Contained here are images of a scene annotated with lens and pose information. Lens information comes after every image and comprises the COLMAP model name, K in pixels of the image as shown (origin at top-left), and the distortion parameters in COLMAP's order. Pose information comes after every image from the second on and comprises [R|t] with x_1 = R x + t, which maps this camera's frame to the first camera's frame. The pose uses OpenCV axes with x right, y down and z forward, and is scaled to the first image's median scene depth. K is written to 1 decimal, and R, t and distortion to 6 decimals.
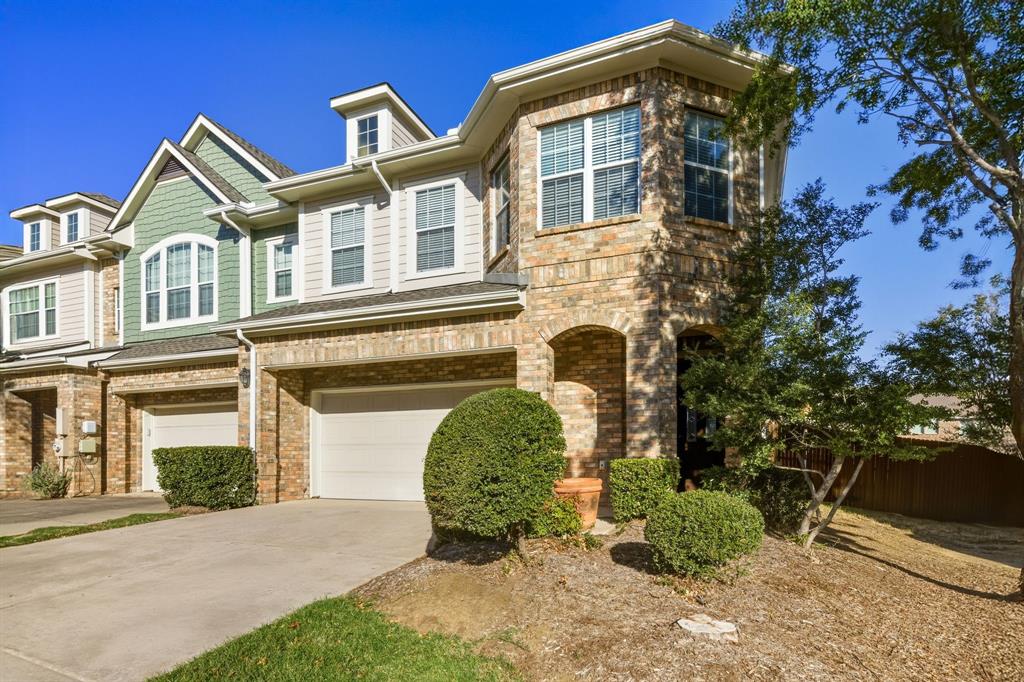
lens RADIAL K [[487.7, 0, 512.0], [0, 487.7, 319.6], [0, 0, 1]] dist [0.001757, 0.000171]
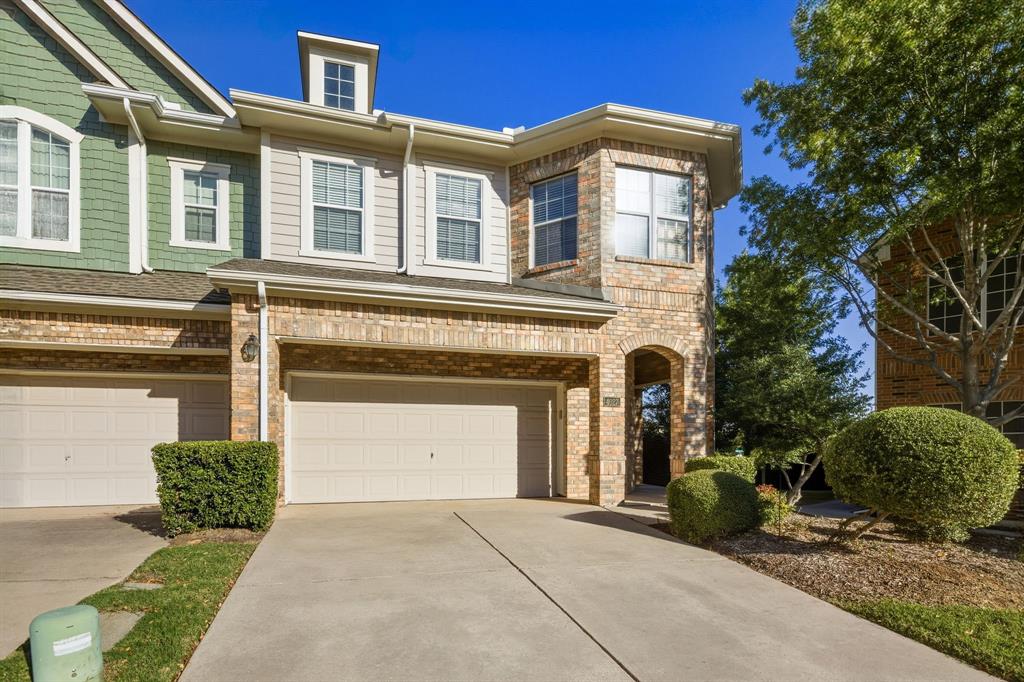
lens RADIAL K [[423.8, 0, 505.3], [0, 423.8, 342.0], [0, 0, 1]] dist [-0.001514, 0.000054]
pose [[0.830884, 0.137198, 0.539267, -0.553919], [-0.153181, 0.988079, -0.015366, 0.059194], [-0.534946, -0.069838, 0.841995, 0.247290]]
